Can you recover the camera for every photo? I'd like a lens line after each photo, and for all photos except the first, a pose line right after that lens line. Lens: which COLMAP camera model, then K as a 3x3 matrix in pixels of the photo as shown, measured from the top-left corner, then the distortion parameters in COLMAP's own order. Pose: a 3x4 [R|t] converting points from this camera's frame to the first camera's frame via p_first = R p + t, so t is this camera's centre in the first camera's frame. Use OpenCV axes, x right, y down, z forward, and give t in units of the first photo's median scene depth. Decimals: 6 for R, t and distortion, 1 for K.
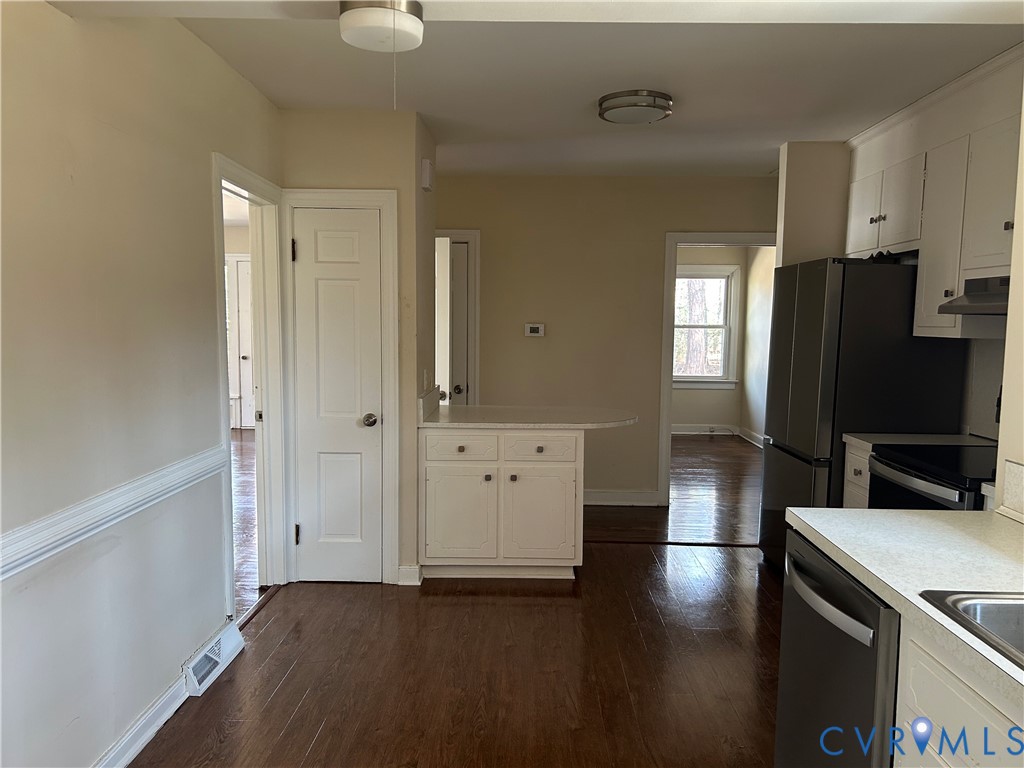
lens RADIAL K [[767.1, 0, 516.1], [0, 767.1, 387.0], [0, 0, 1]] dist [0.051384, -0.059590]
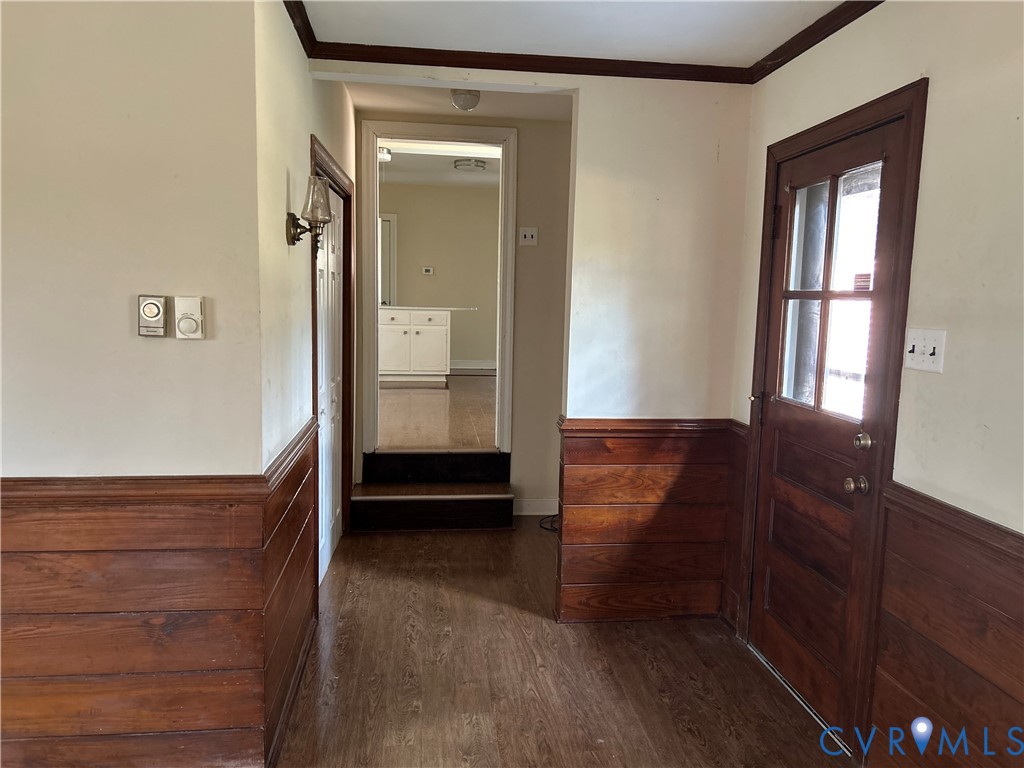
lens RADIAL K [[767.1, 0, 520.9], [0, 767.1, 389.9], [0, 0, 1]] dist [0.051384, -0.059590]
pose [[0.990255, -0.004077, 0.139206, -0.016542], [-0.000284, 0.999510, 0.031294, 0.211048], [-0.139265, -0.031029, 0.989769, -1.177211]]
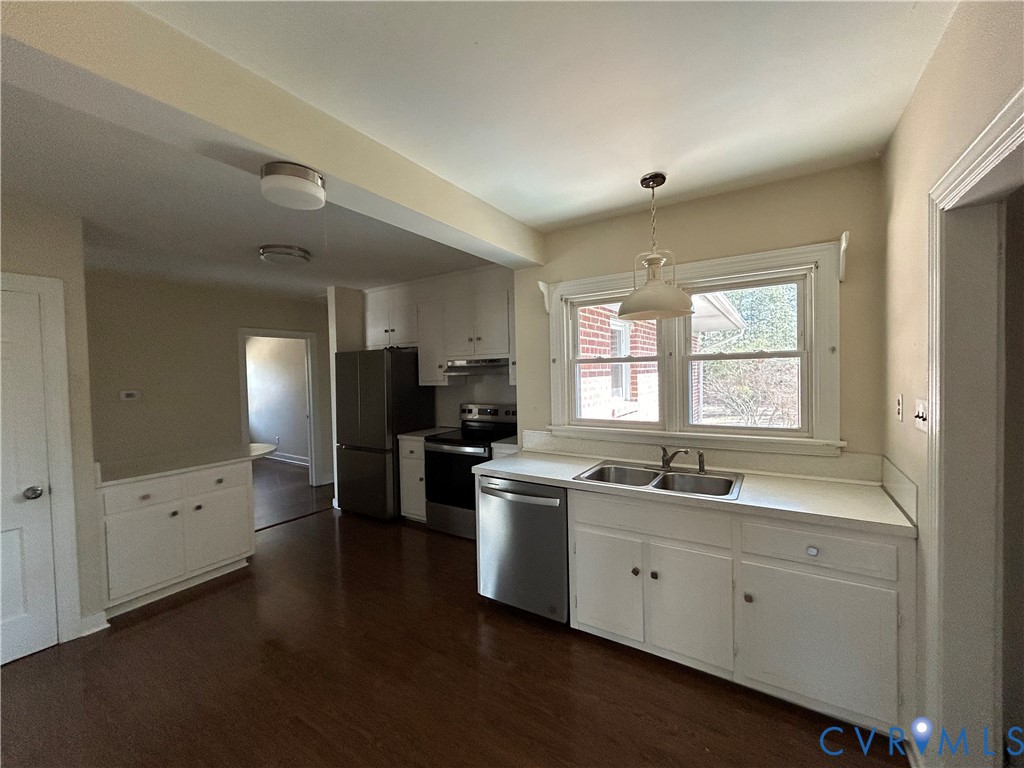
lens RADIAL K [[413.1, 0, 513.4], [0, 413.1, 382.6], [0, 0, 1]] dist [0.000028, -0.000967]
pose [[0.525457, -0.046958, 0.849523, -0.312385], [0.105102, 0.994411, -0.010043, -0.031618], [-0.844304, 0.094564, 0.527456, 0.143238]]
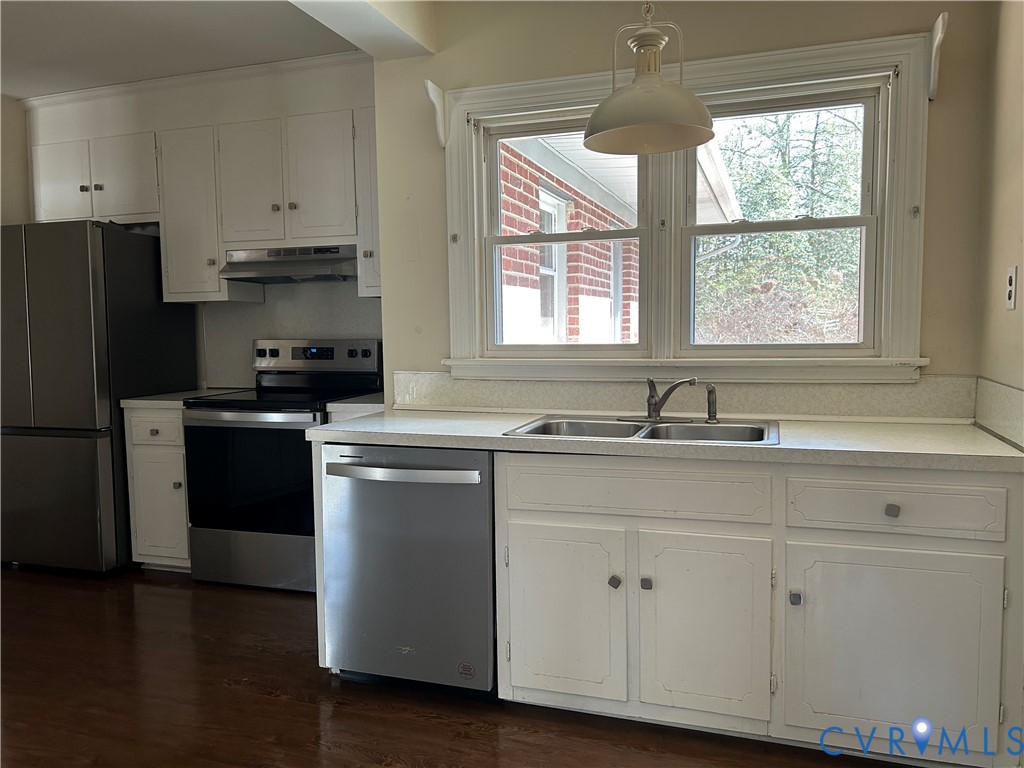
lens RADIAL K [[767.1, 0, 512.1], [0, 767.1, 393.9], [0, 0, 1]] dist [0.051384, -0.059590]
pose [[0.304113, -0.100912, 0.947276, -0.344344], [0.102293, 0.992083, 0.072846, 0.029631], [-0.947128, 0.074747, 0.312028, 0.194149]]
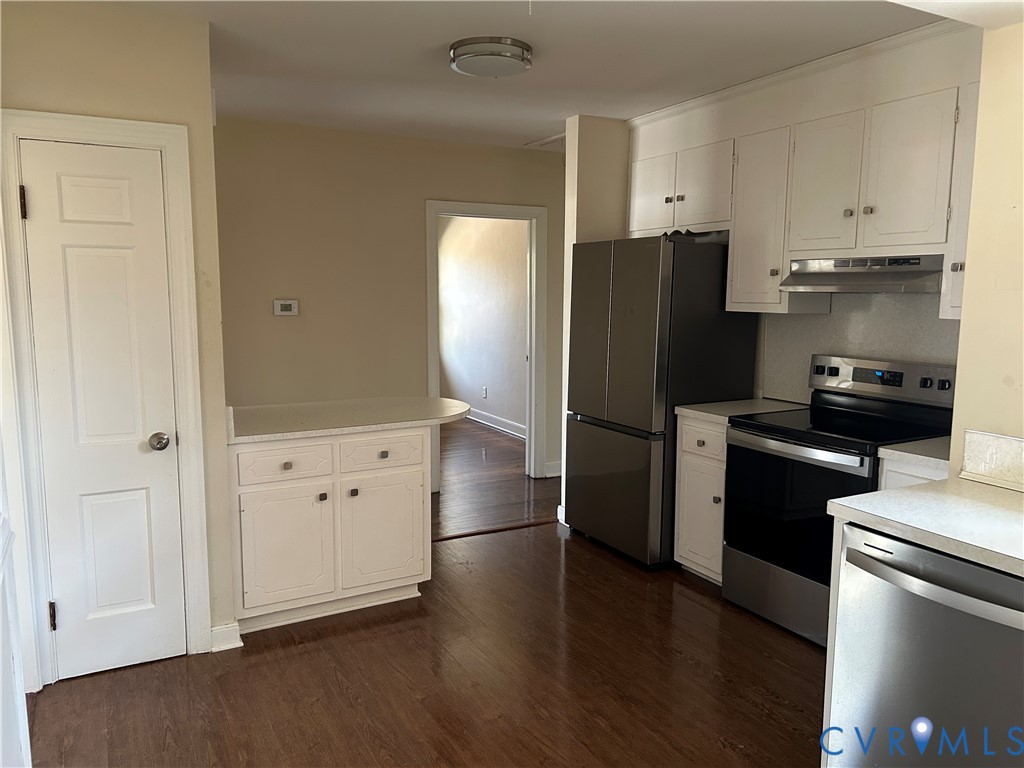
lens RADIAL K [[767.1, 0, 516.6], [0, 767.1, 384.5], [0, 0, 1]] dist [0.051384, -0.059590]
pose [[0.868395, -0.070166, 0.490884, -0.249933], [0.049717, 0.997270, 0.054597, -0.034037], [-0.493375, -0.023007, 0.869513, 0.192974]]
